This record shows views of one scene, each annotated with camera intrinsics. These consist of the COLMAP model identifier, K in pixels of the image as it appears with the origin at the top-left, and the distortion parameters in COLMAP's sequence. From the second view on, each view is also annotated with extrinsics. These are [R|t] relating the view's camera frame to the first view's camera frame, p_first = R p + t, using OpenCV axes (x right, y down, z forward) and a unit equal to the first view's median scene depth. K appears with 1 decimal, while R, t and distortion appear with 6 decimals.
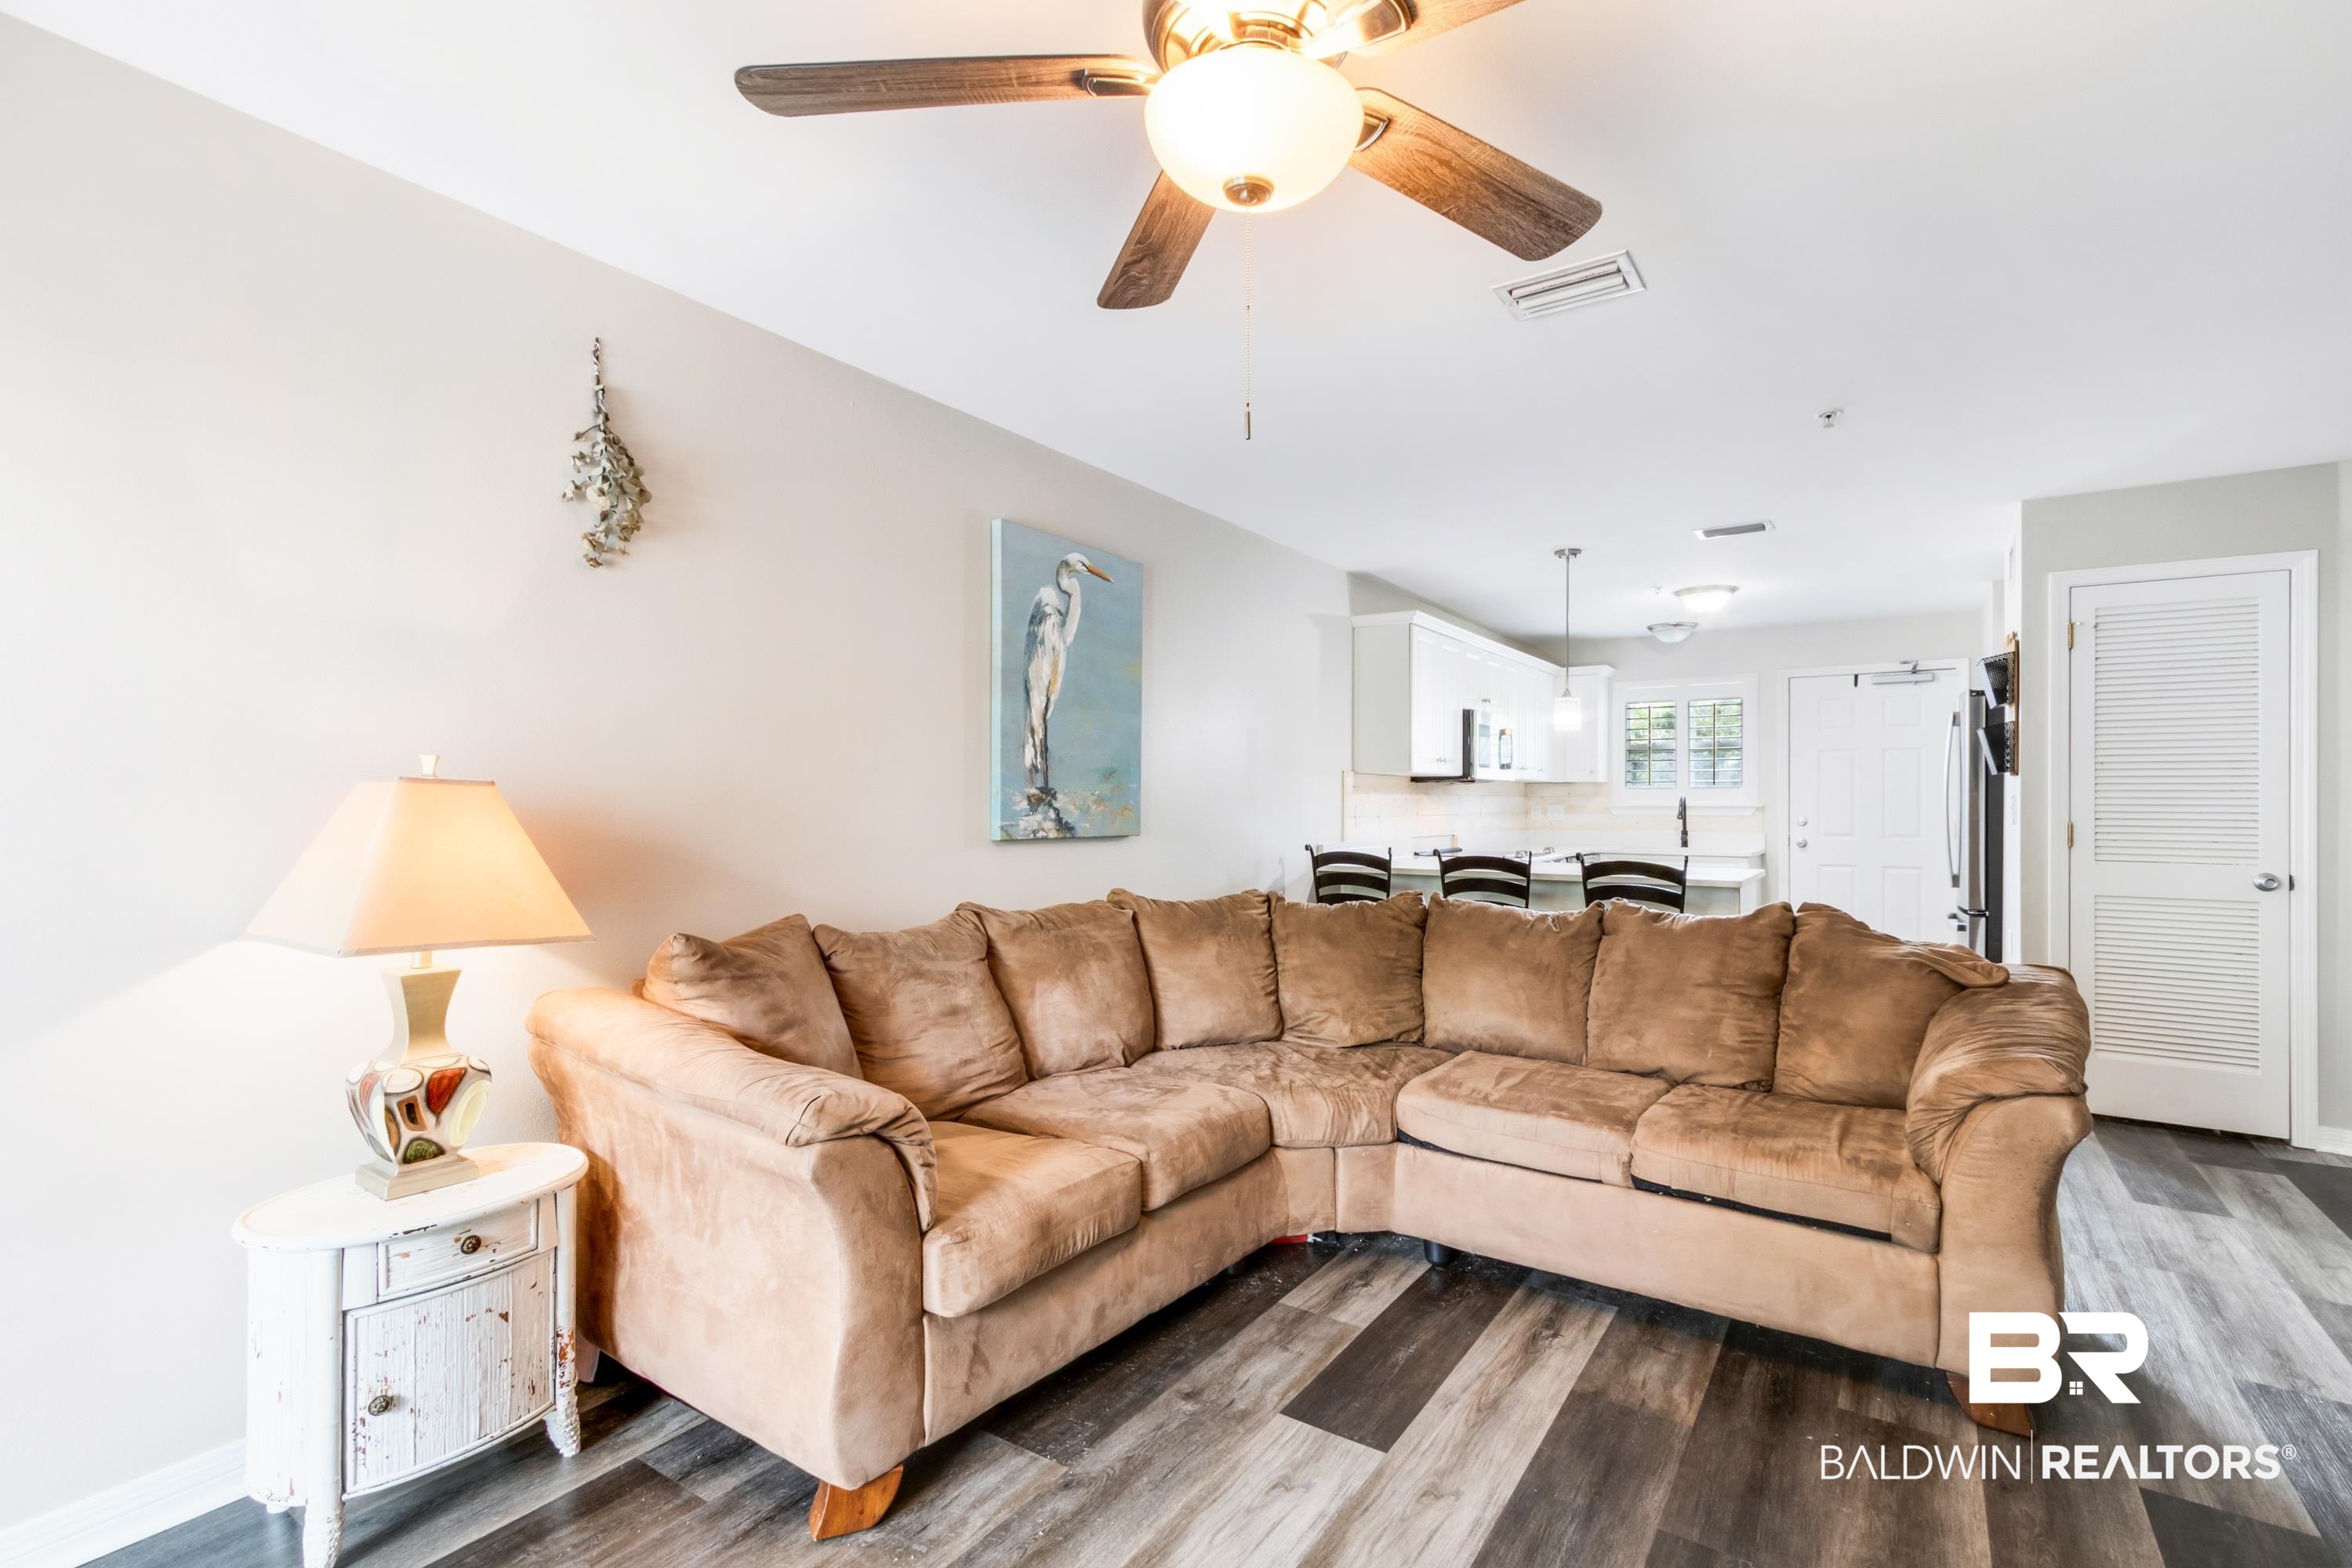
lens RADIAL K [[1084.7, 0, 1161.3], [0, 1084.7, 796.0], [0, 0, 1]] dist [0.001131, 0.000283]
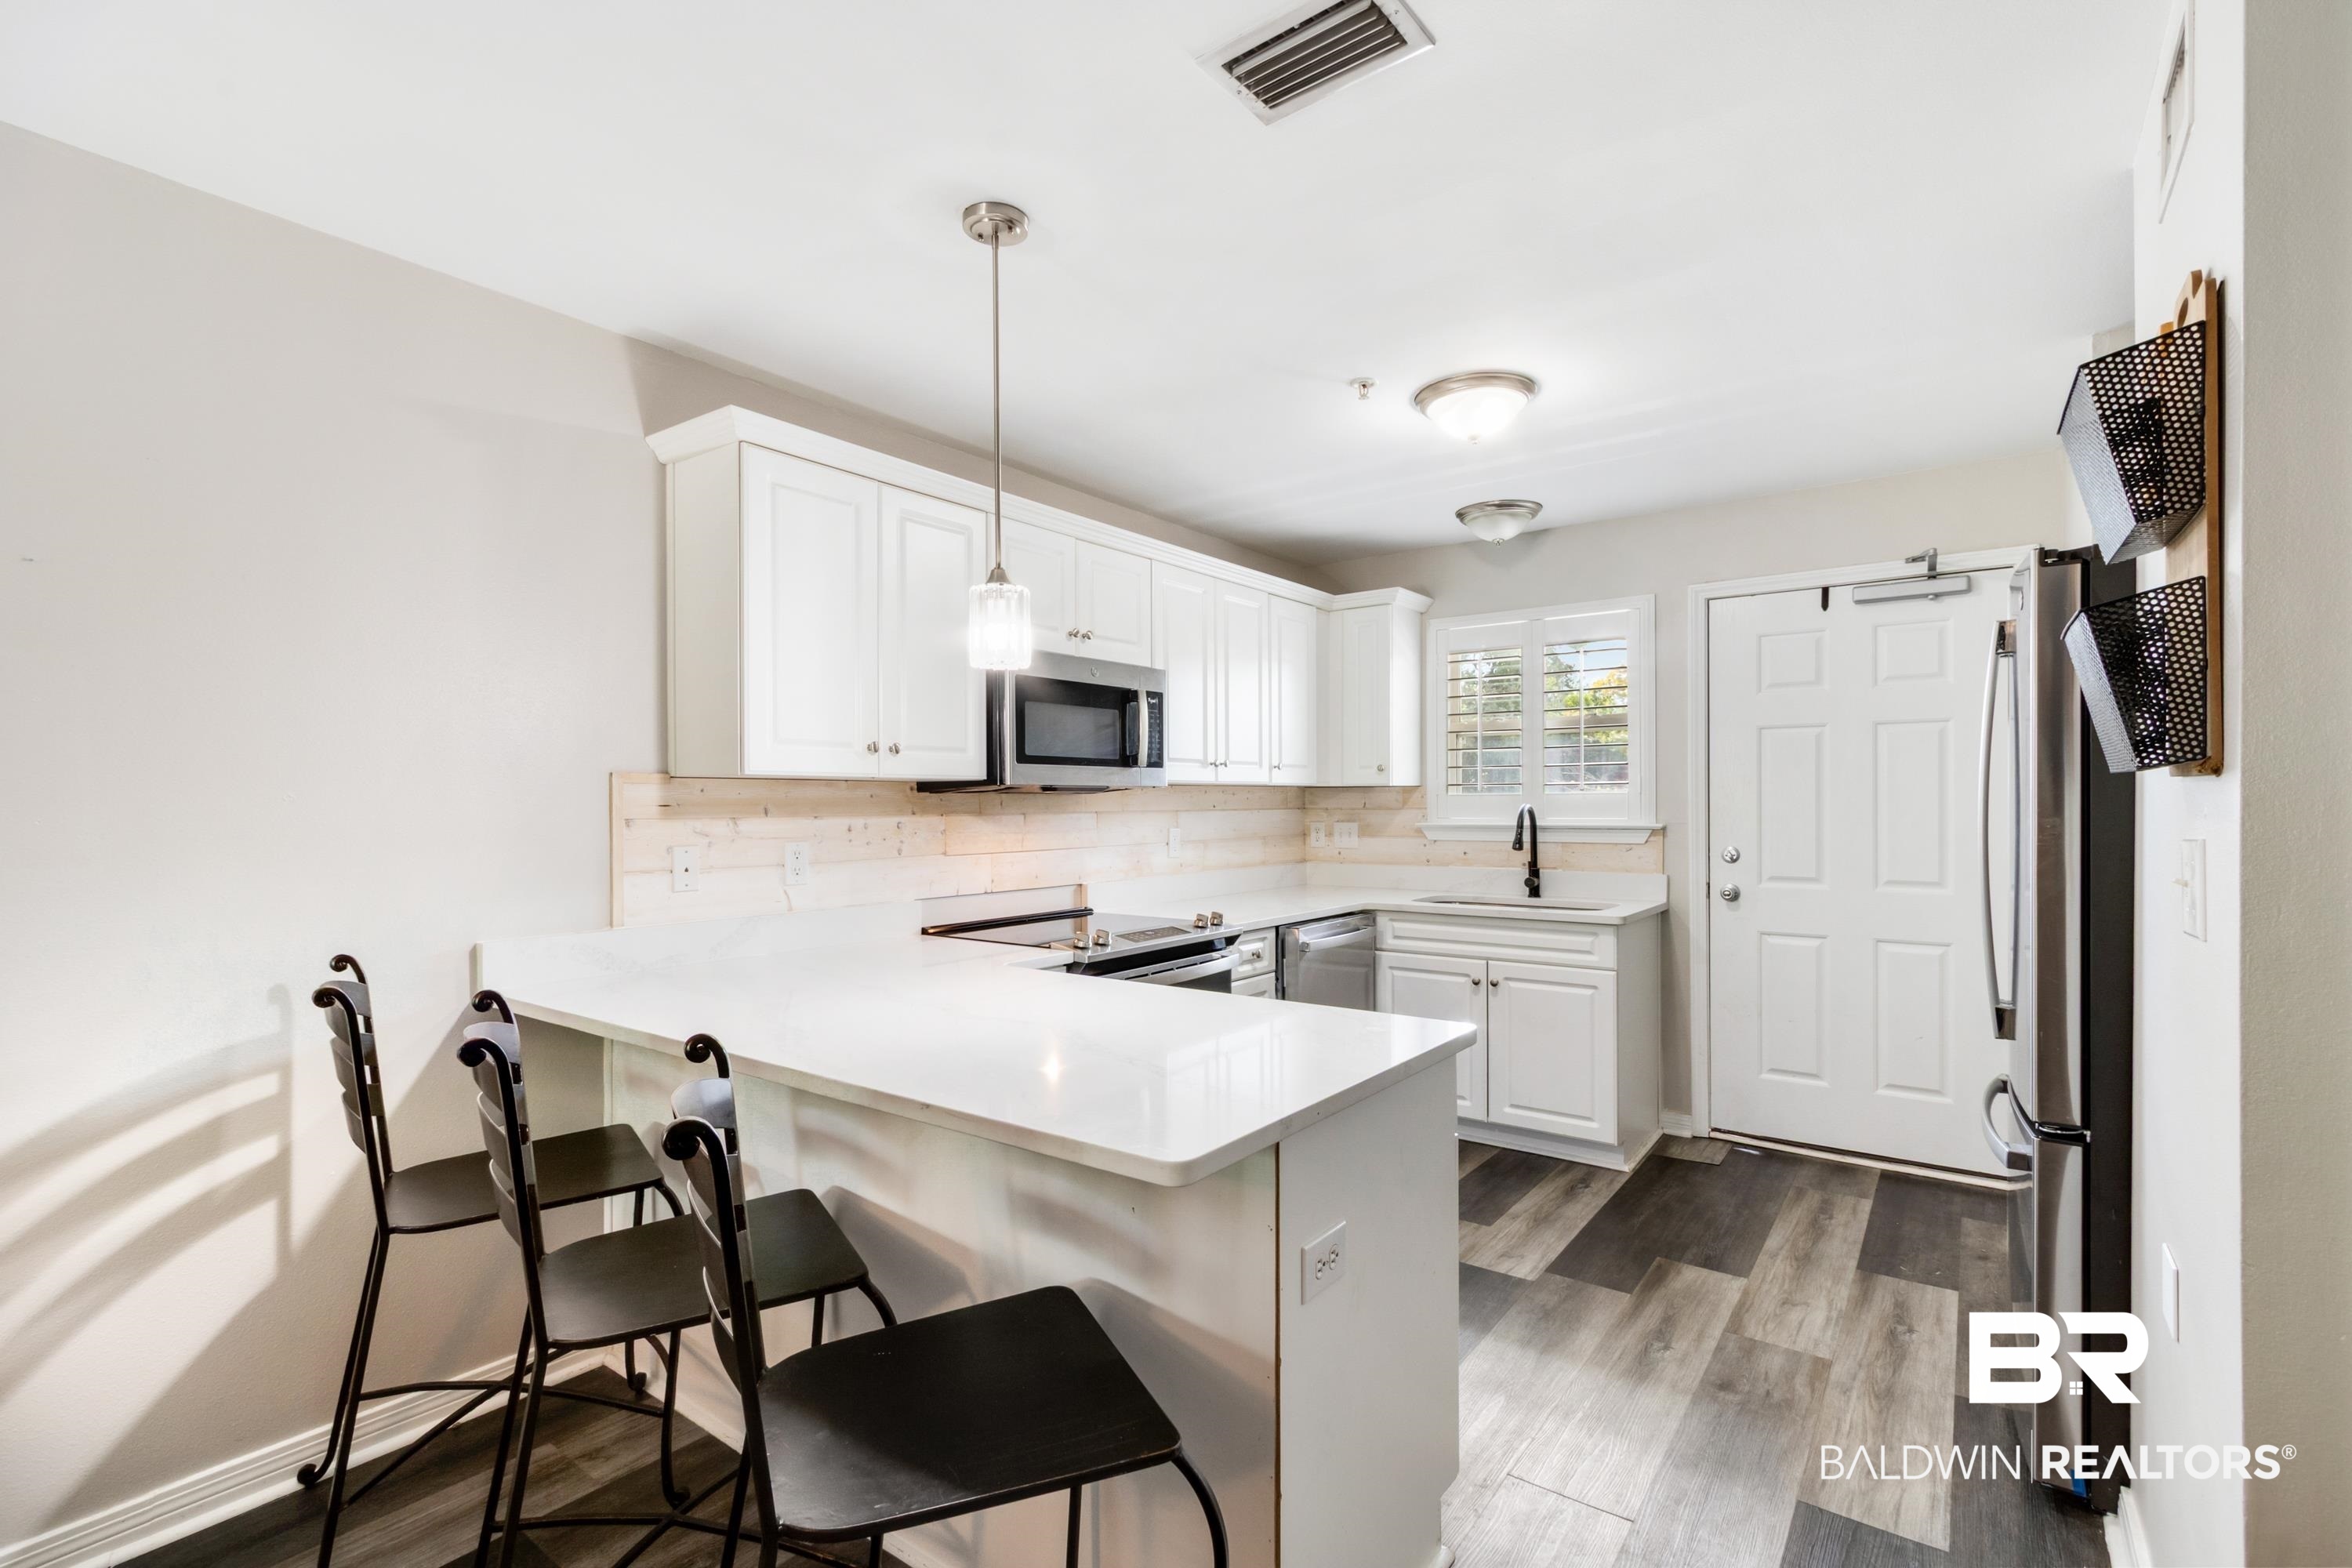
lens RADIAL K [[1084.7, 0, 1153.9], [0, 1084.7, 798.7], [0, 0, 1]] dist [0.001131, 0.000283]
pose [[0.998822, -0.006346, -0.048105, 0.602686], [0.006519, 0.999973, 0.003443, -0.017449], [0.048082, -0.003752, 0.998836, 0.803244]]
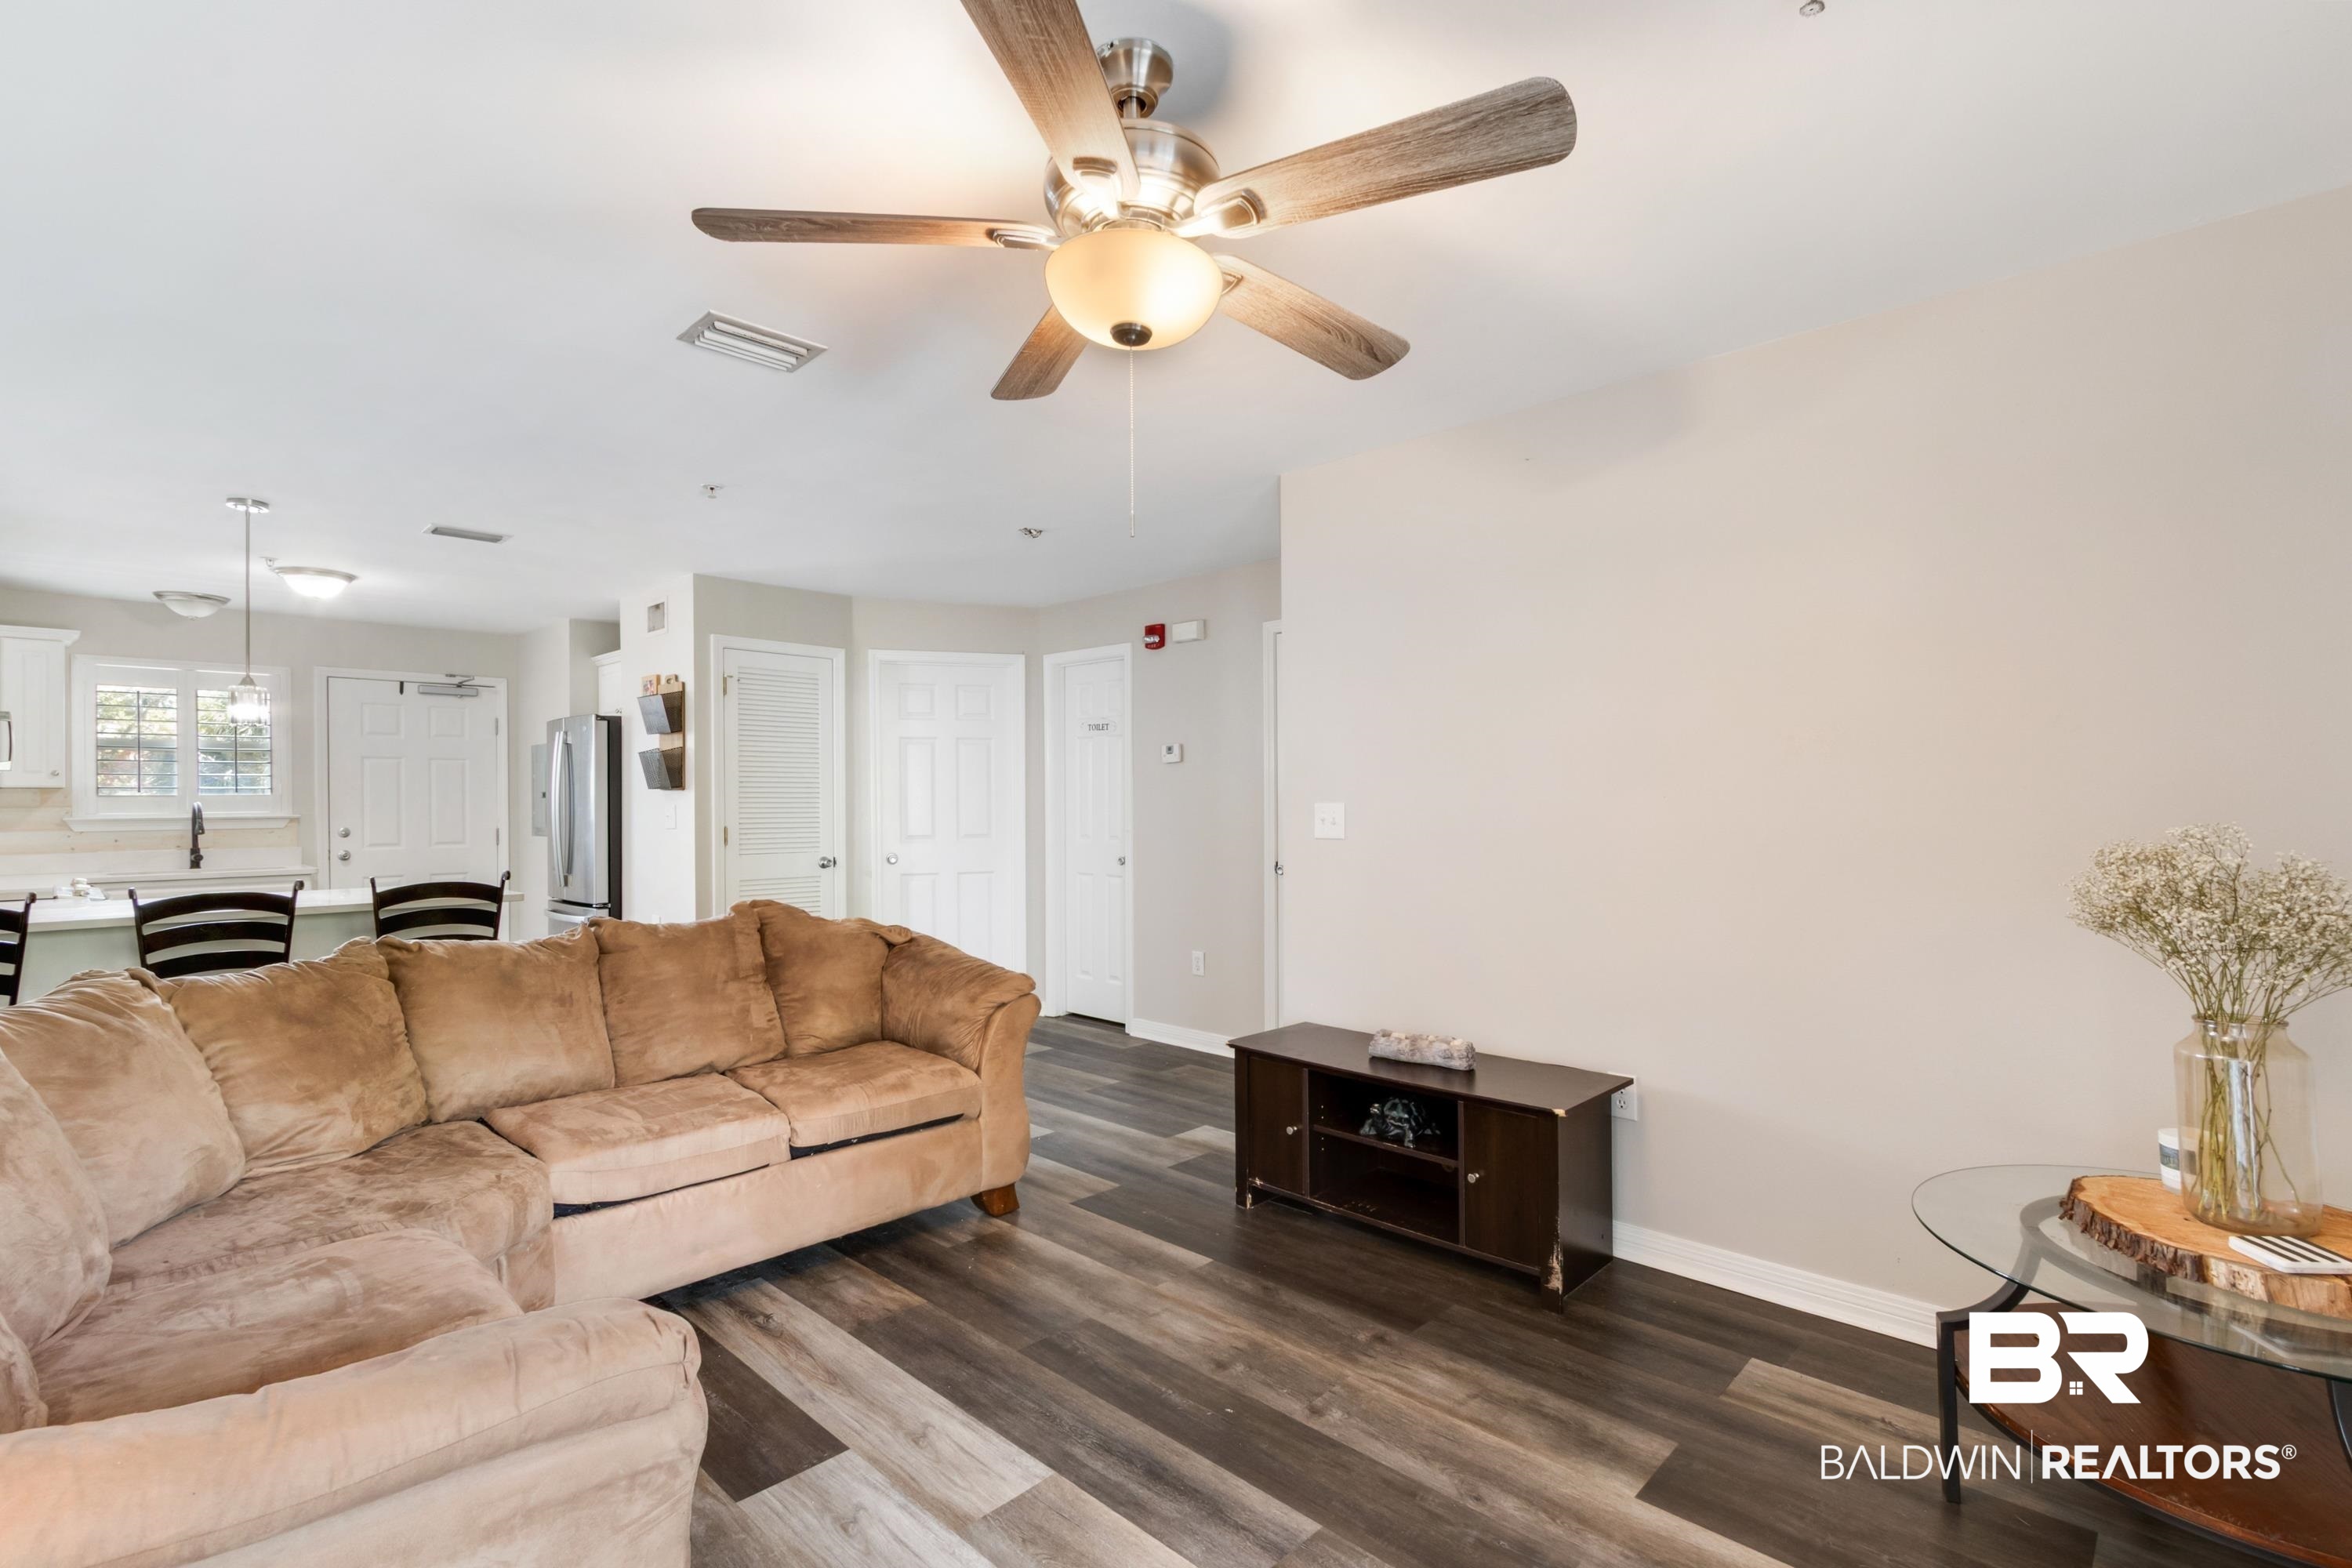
lens RADIAL K [[1084.7, 0, 1168.6], [0, 1084.7, 801.9], [0, 0, 1]] dist [0.001131, 0.000283]
pose [[0.162839, -0.004261, 0.986643, -0.407954], [0.000527, 0.999991, 0.004231, -0.012259], [-0.986653, -0.000169, 0.162840, 0.277251]]
